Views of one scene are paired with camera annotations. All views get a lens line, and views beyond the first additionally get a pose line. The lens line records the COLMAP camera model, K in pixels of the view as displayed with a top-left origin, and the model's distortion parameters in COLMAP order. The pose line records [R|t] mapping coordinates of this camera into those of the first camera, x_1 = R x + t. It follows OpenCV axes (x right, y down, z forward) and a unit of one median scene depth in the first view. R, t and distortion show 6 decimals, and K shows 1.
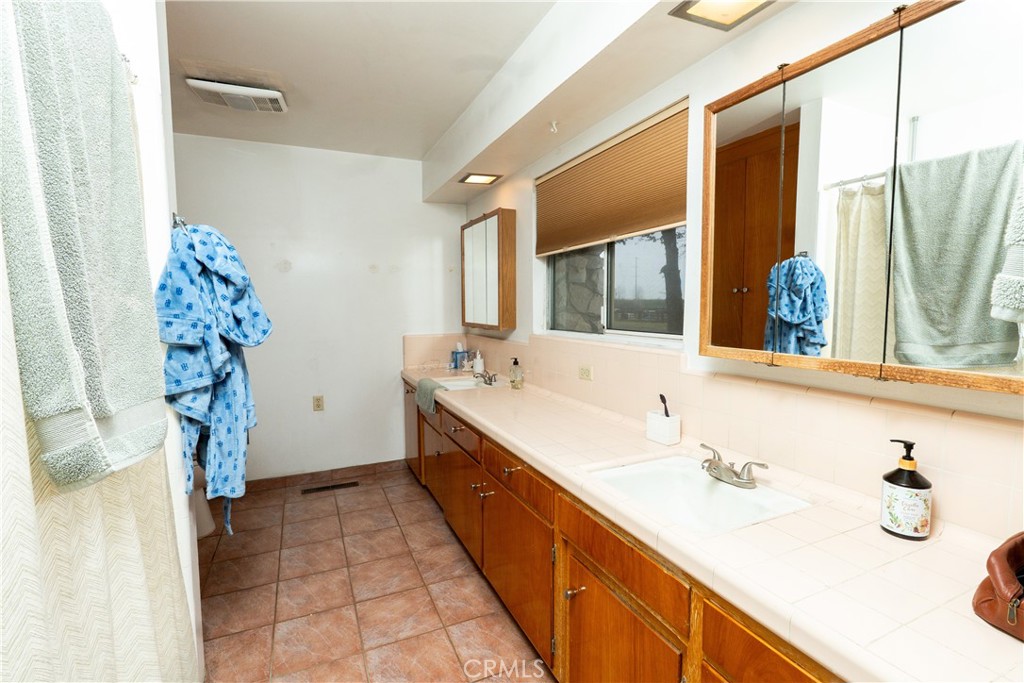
lens RADIAL K [[475.3, 0, 512.0], [0, 475.3, 341.5], [0, 0, 1]] dist [0.000739, 0.000144]
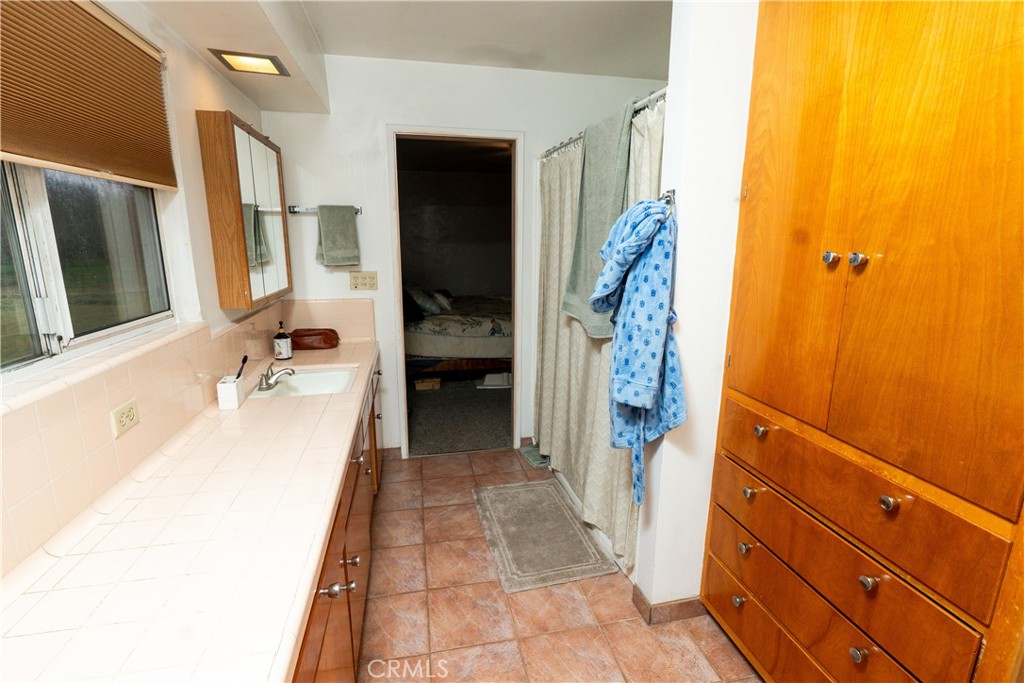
lens RADIAL K [[475.3, 0, 512.0], [0, 475.3, 341.5], [0, 0, 1]] dist [0.000739, 0.000144]
pose [[-0.977248, -0.046725, 0.206891, -0.474016], [0.013118, 0.960251, 0.278829, -0.199772], [-0.211696, 0.275199, -0.937790, 1.743625]]
